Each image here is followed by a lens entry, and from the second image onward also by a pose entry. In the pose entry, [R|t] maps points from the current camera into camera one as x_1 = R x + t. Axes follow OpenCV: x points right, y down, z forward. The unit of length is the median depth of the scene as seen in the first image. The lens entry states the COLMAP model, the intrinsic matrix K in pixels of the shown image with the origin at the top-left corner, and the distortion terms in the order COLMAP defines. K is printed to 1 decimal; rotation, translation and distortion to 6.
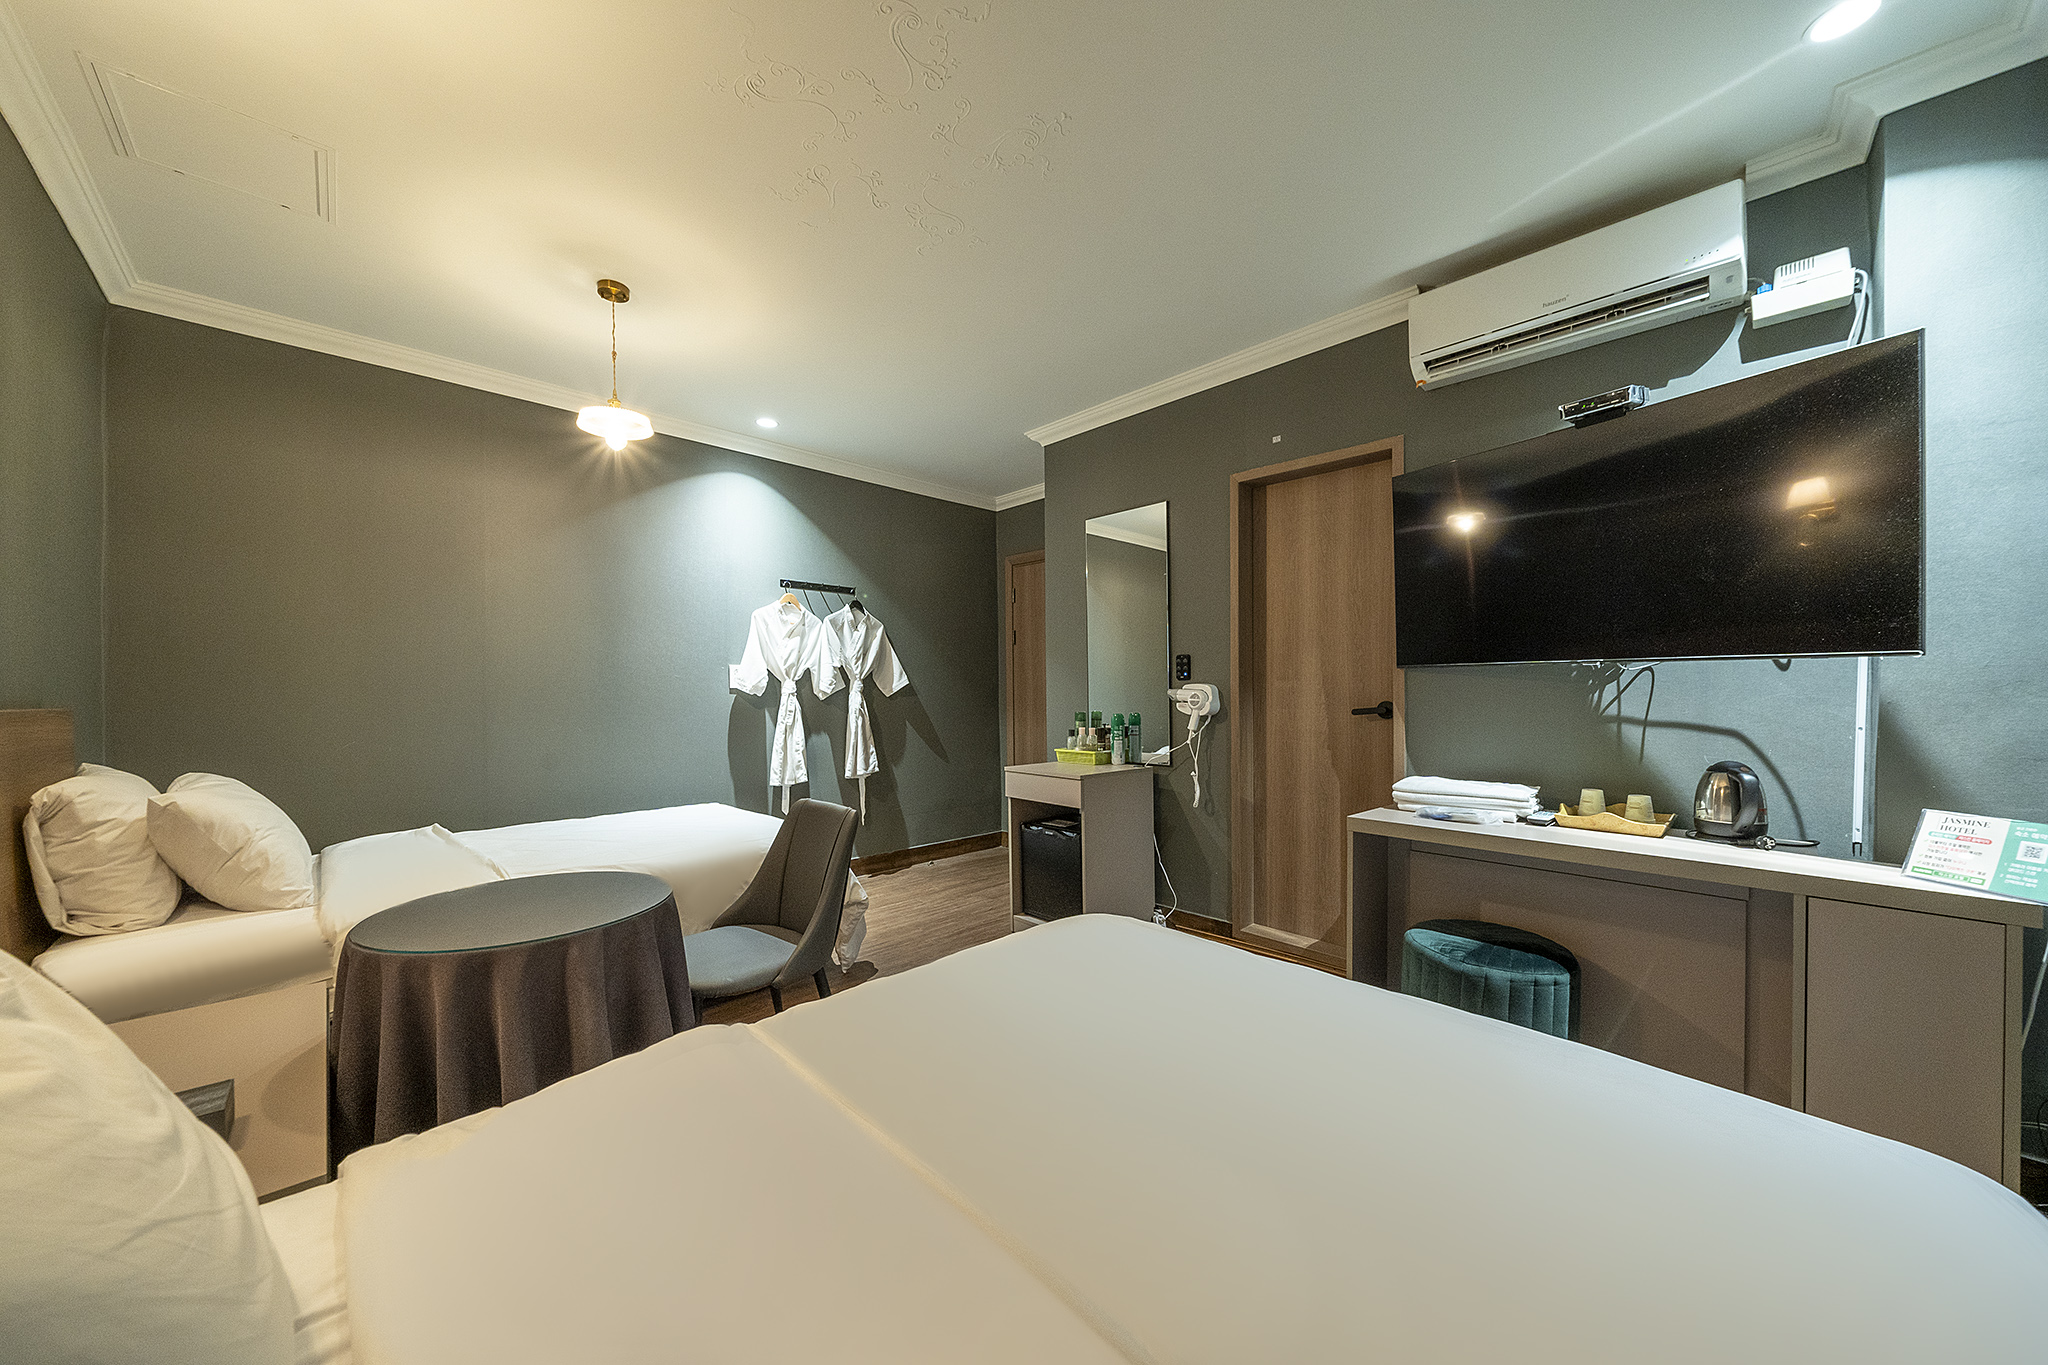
lens RADIAL K [[682.3, 0, 1018.7], [0, 682.3, 677.4], [0, 0, 1]] dist [-0.007241, 0.000168]
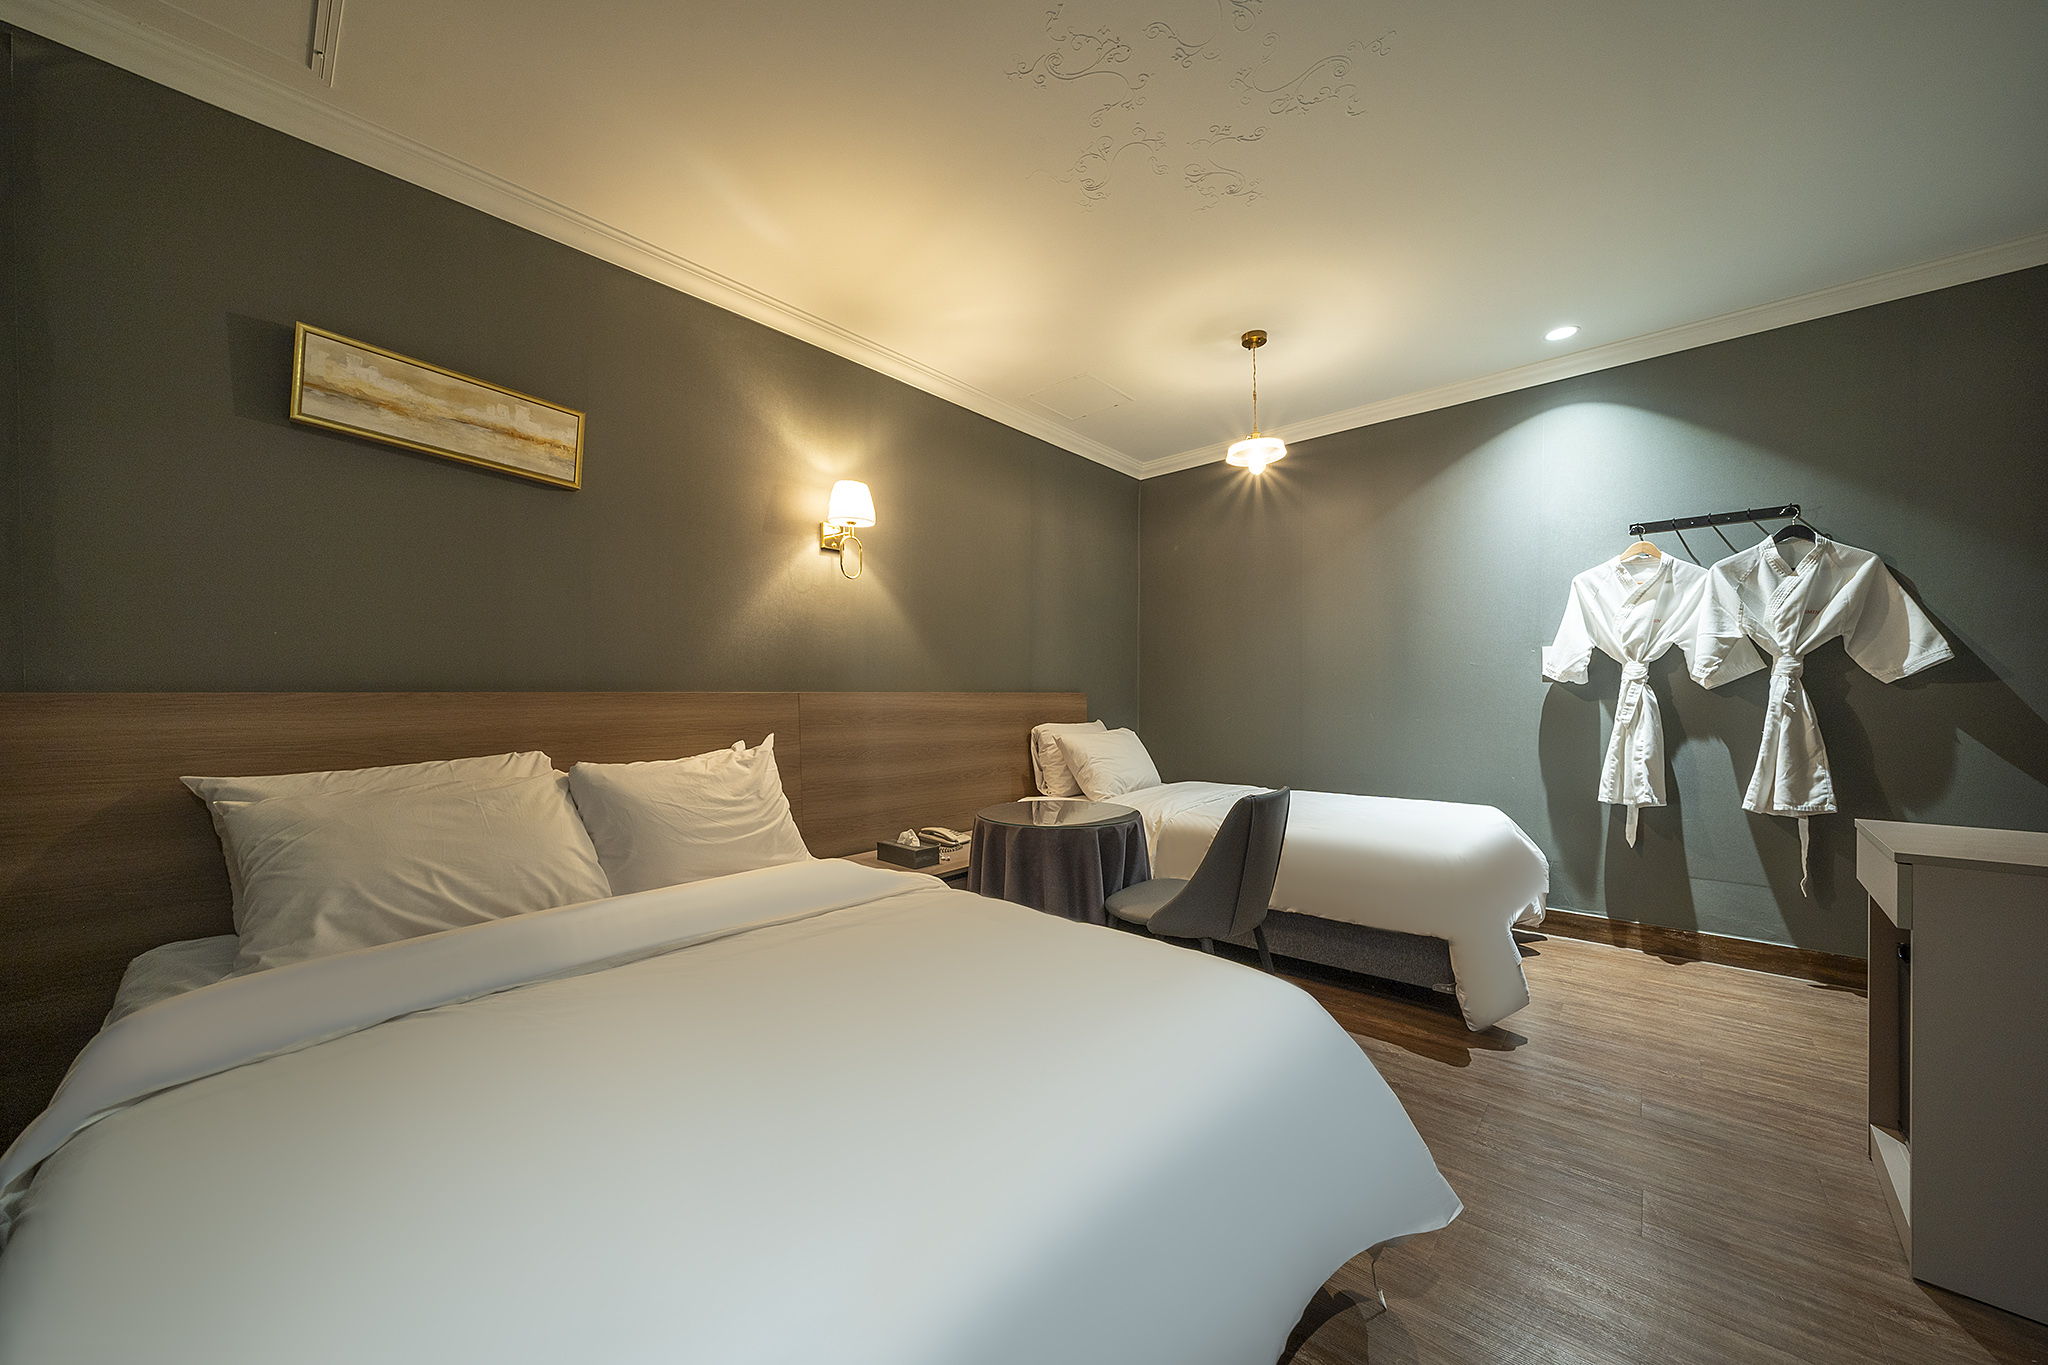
lens RADIAL K [[682.3, 0, 1026.6], [0, 682.3, 693.8], [0, 0, 1]] dist [-0.007241, 0.000168]
pose [[0.106823, 0.002649, -0.994274, 0.304836], [0.030110, 0.999529, 0.005898, 0.014185], [0.993822, -0.030568, 0.106693, 0.266762]]
